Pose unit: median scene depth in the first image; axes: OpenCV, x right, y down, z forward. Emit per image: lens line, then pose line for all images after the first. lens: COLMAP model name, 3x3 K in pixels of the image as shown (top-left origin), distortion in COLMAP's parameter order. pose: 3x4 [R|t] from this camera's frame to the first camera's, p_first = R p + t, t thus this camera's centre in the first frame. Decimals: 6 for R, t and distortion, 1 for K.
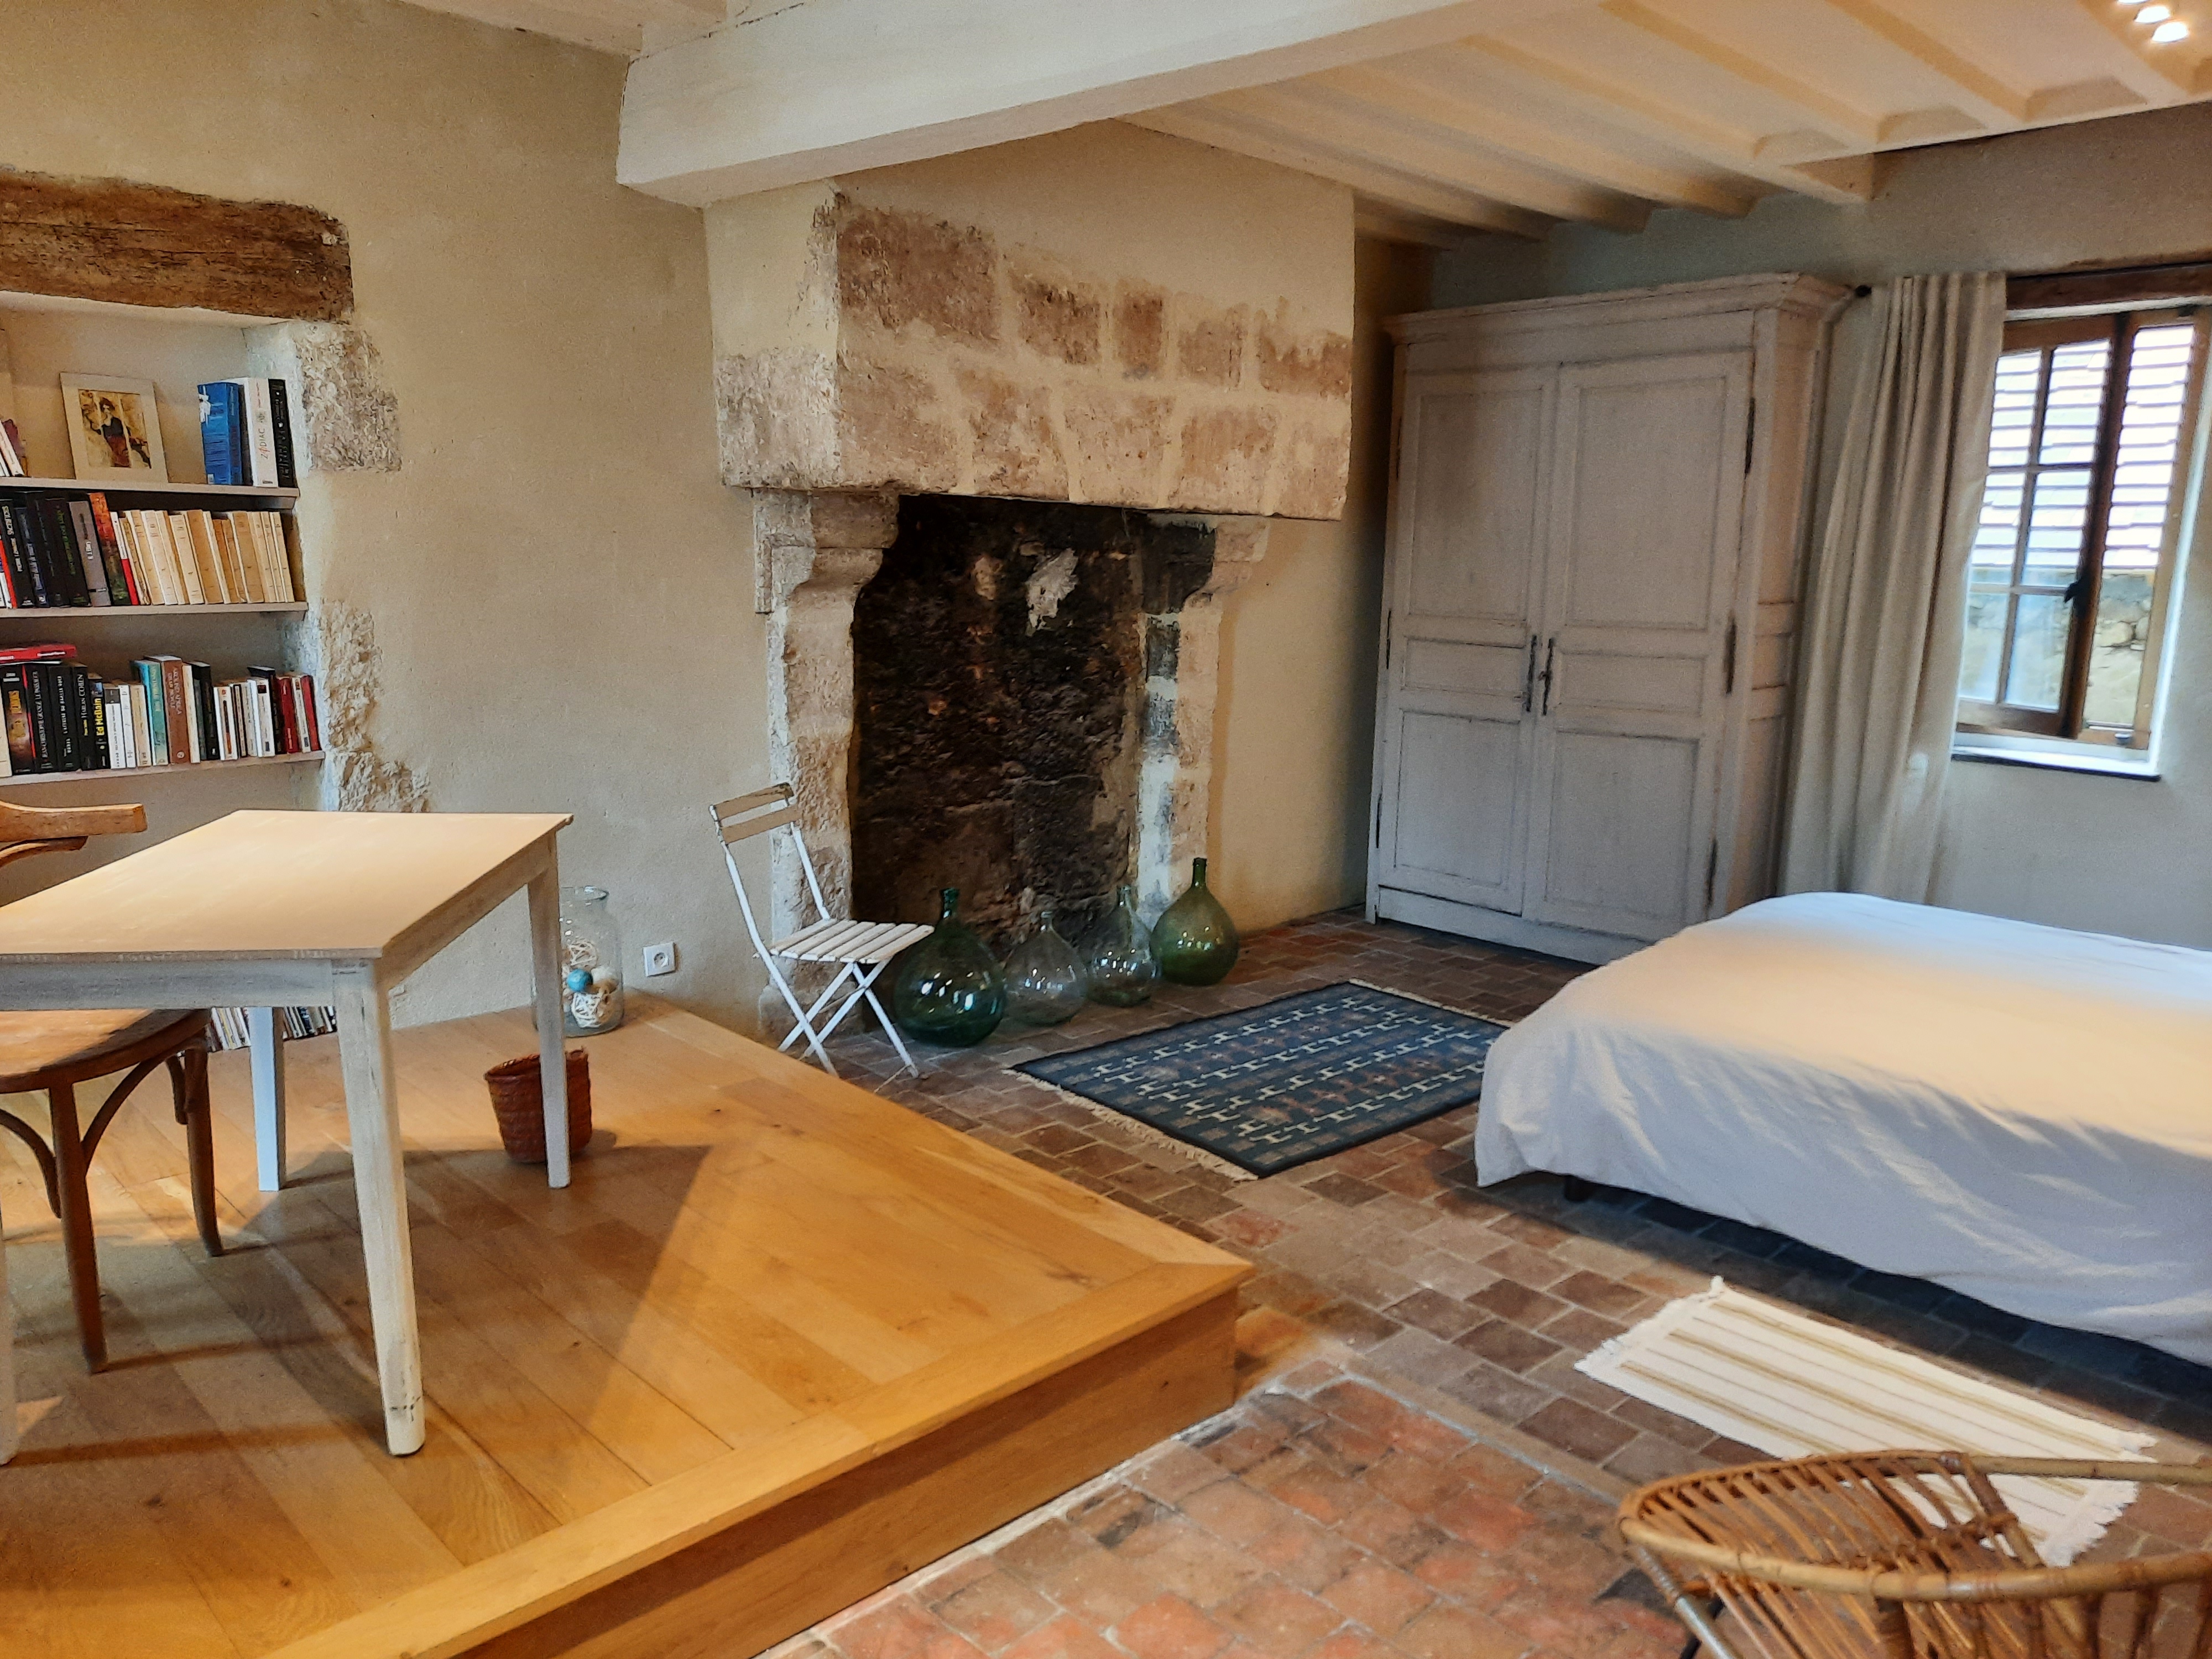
lens RADIAL K [[1609.8, 0, 1122.8], [0, 1609.8, 829.9], [0, 0, 1]] dist [0.076827, -0.080604]
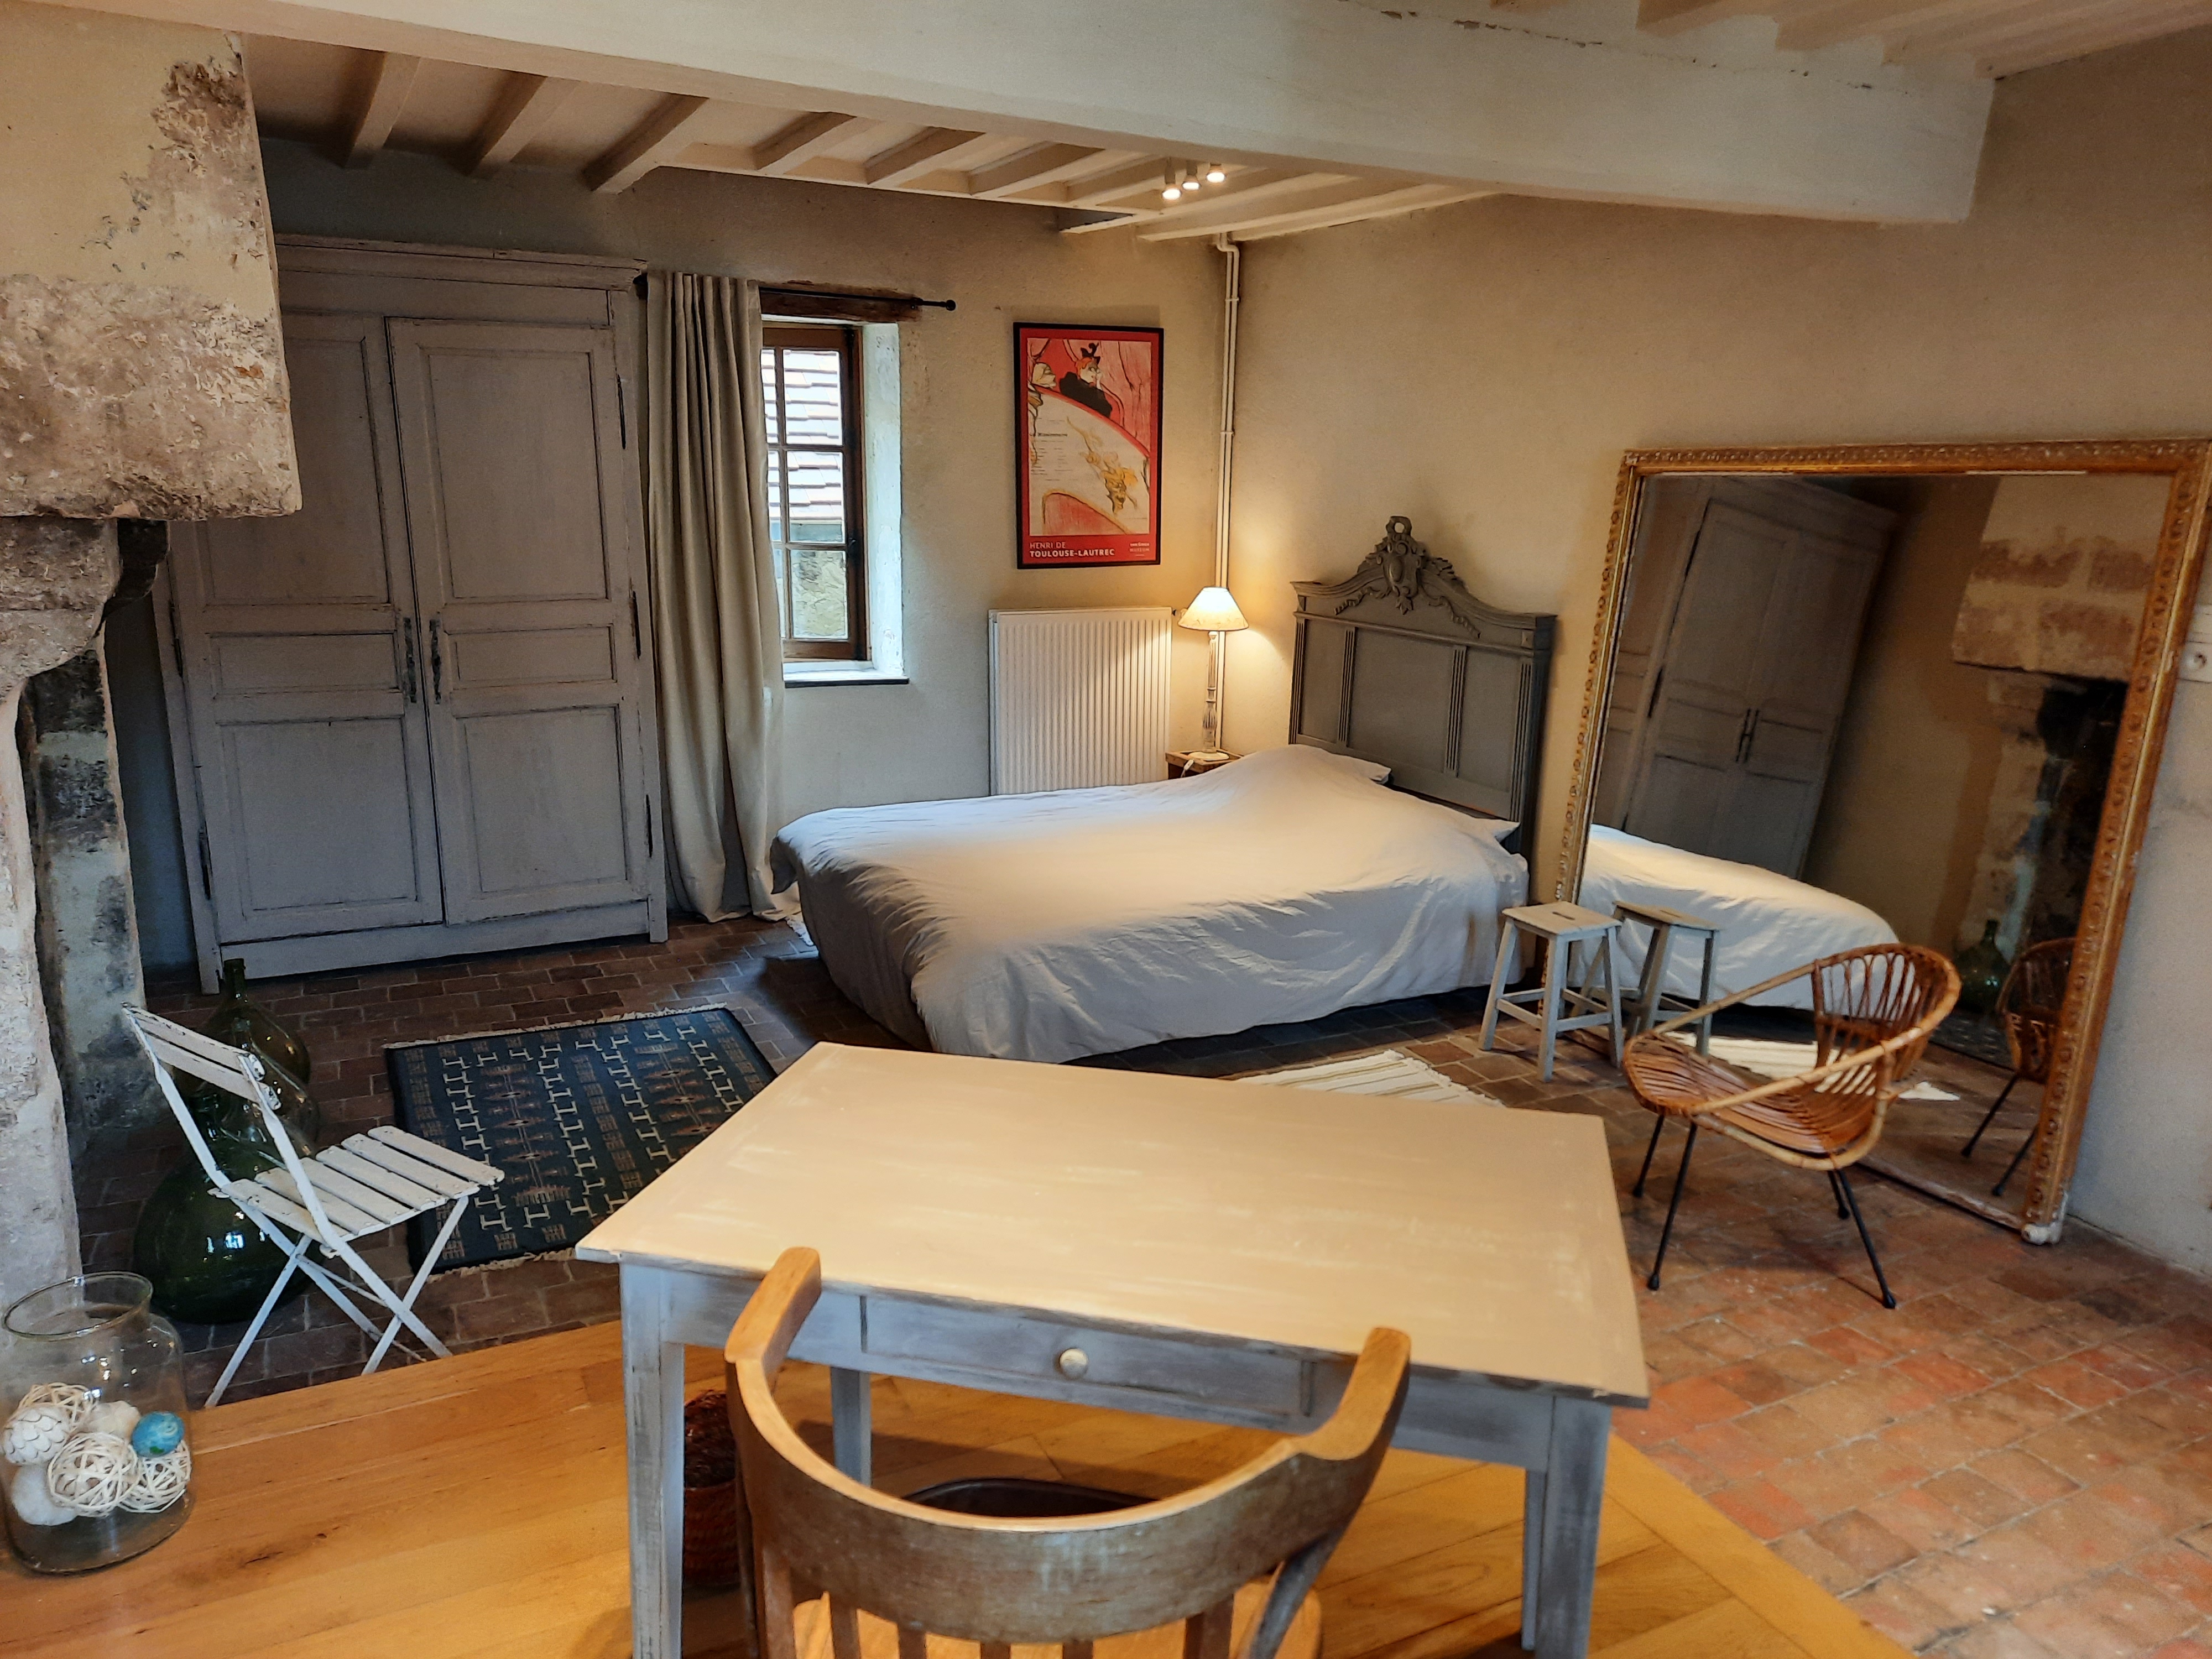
lens RADIAL K [[1609.8, 0, 1122.8], [0, 1609.8, 829.9], [0, 0, 1]] dist [0.076827, -0.080604]
pose [[0.288113, -0.227891, 0.930084, -0.562631], [0.158138, 0.969257, 0.188503, -0.127616], [-0.944449, 0.092771, 0.315294, 0.389048]]
